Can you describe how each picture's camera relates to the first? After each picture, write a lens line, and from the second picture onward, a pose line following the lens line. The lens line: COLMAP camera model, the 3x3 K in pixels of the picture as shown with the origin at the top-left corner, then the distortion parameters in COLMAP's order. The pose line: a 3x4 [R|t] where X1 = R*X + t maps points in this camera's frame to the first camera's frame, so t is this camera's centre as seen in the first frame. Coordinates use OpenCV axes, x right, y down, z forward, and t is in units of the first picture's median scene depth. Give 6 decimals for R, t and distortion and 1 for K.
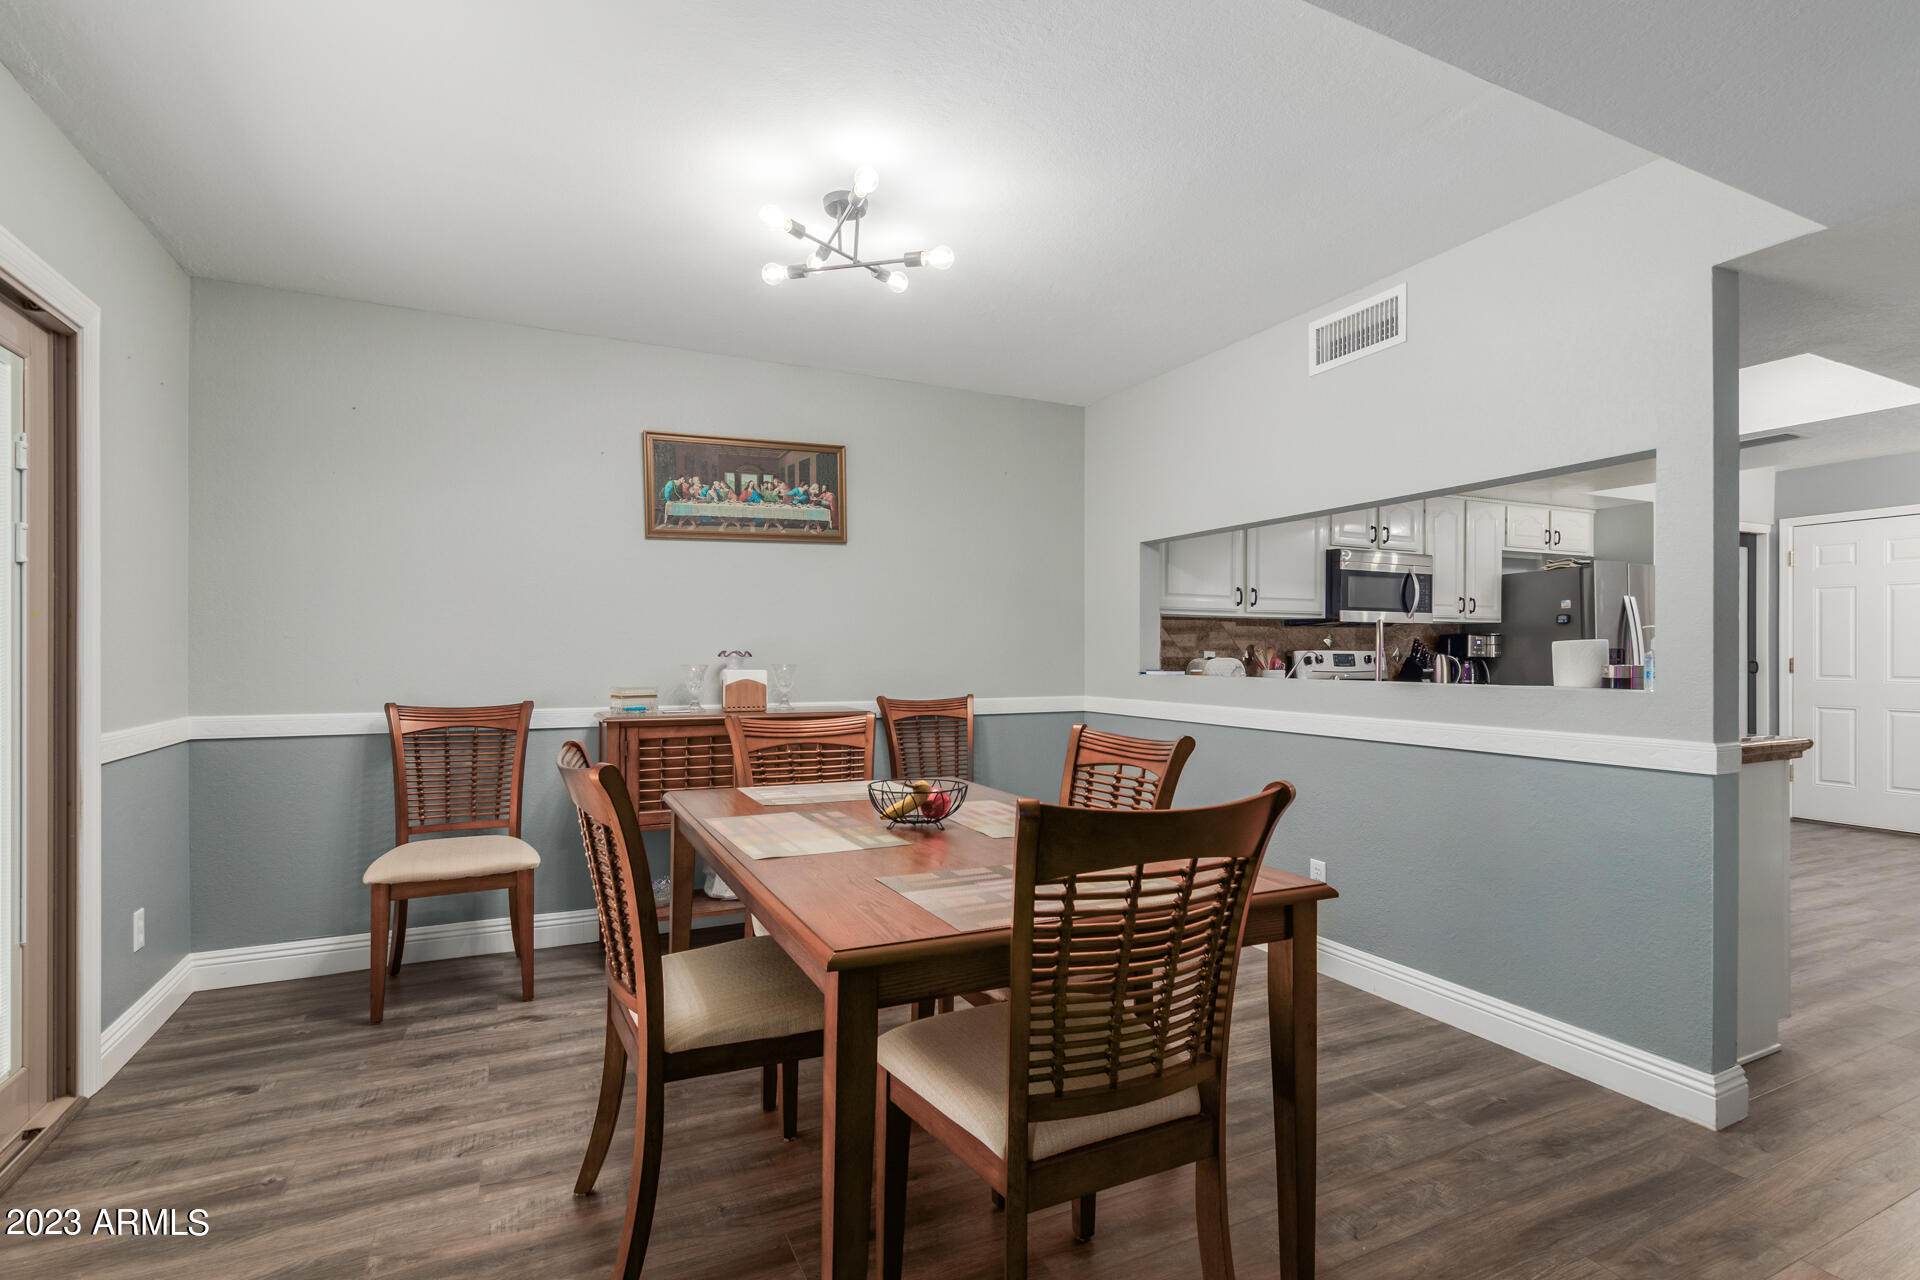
lens RADIAL K [[889.4, 0, 950.8], [0, 889.4, 641.4], [0, 0, 1]] dist [0.003616, -0.001501]
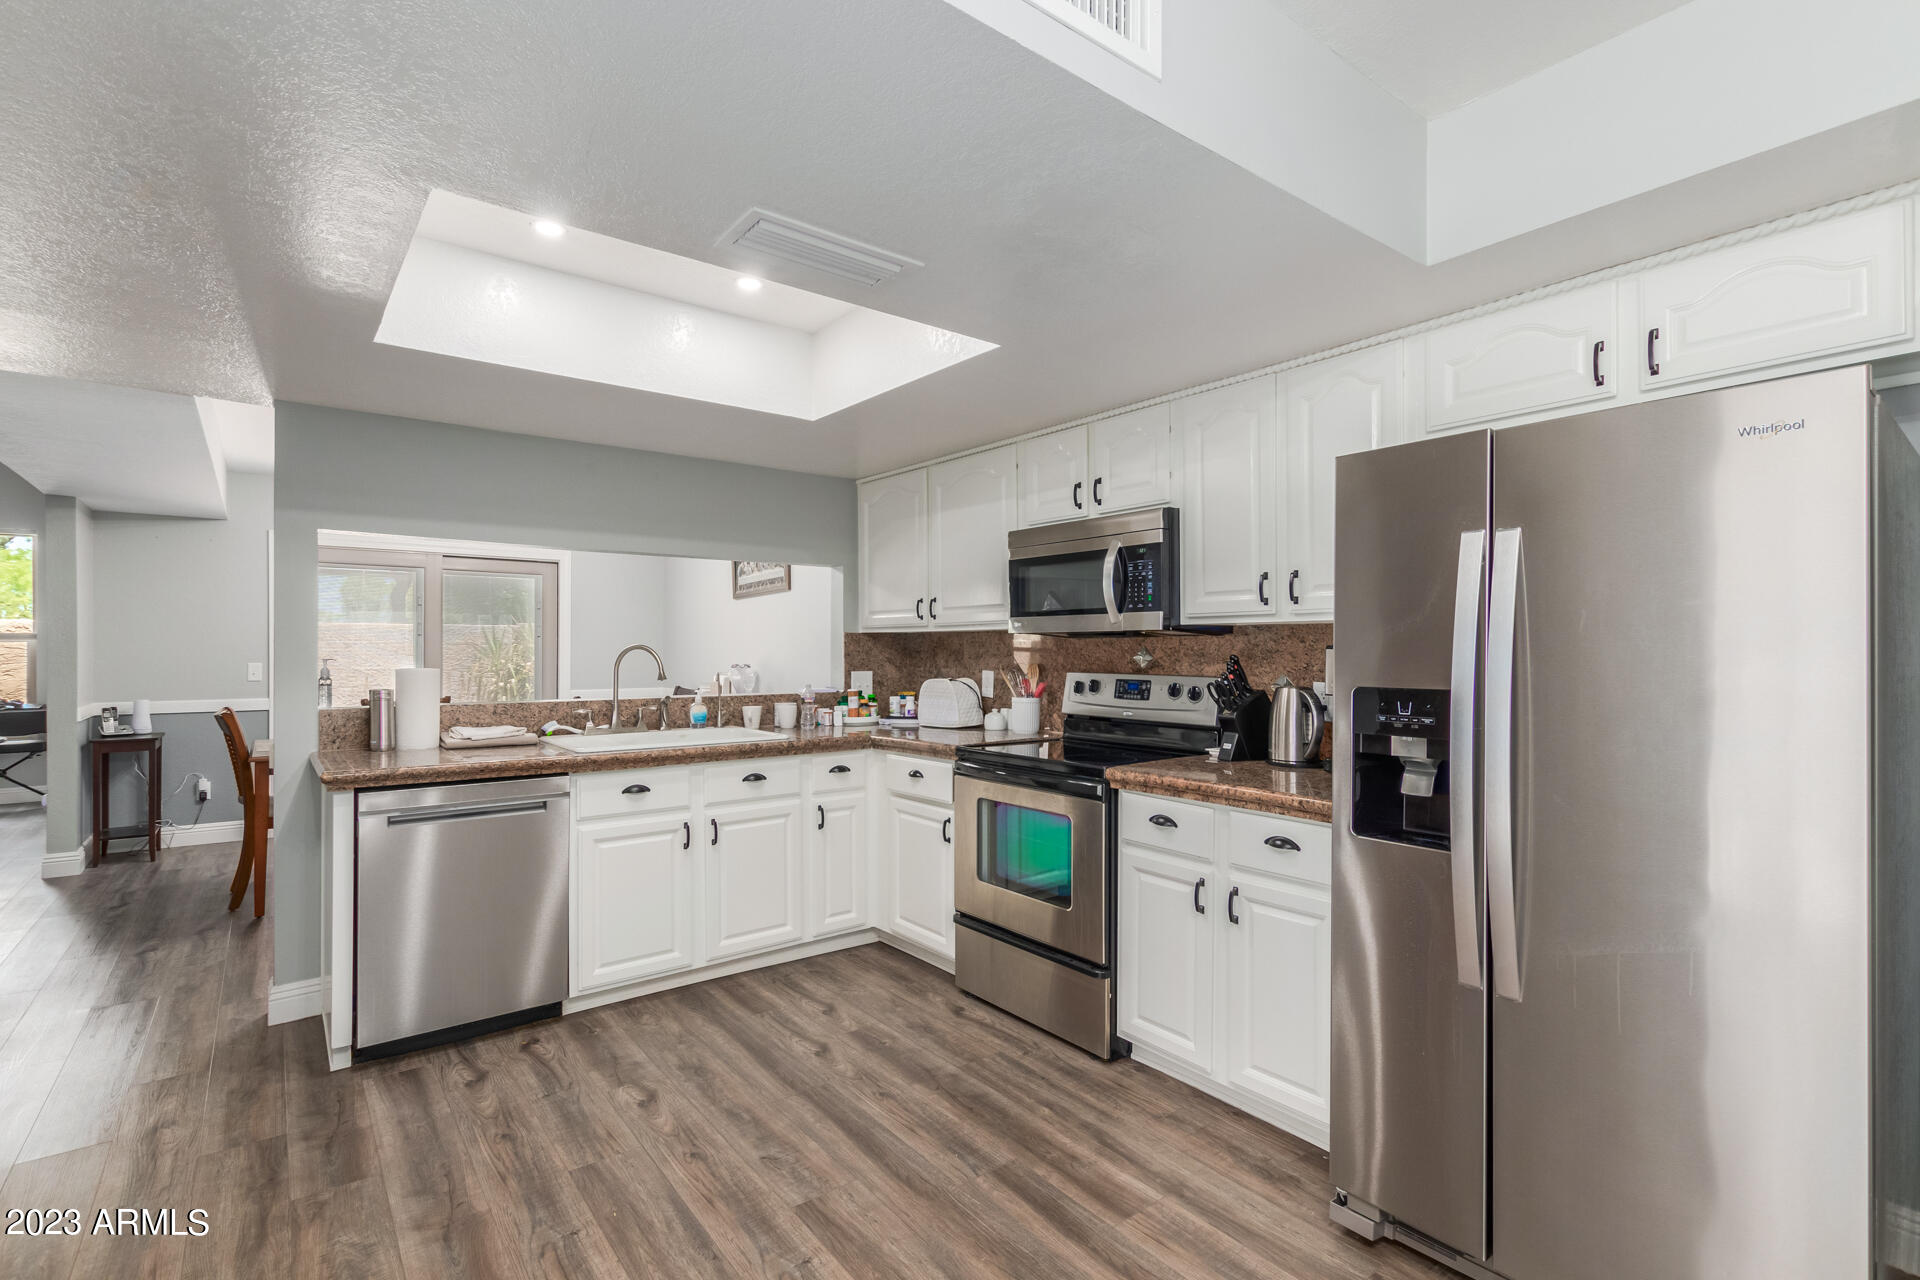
lens RADIAL K [[889.4, 0, 965.8], [0, 889.4, 643.6], [0, 0, 1]] dist [0.003616, -0.001501]
pose [[0.218764, -0.004626, -0.975767, 1.120901], [0.018261, 0.999833, -0.000646, -0.014588], [0.975607, -0.017677, 0.218812, 0.801025]]
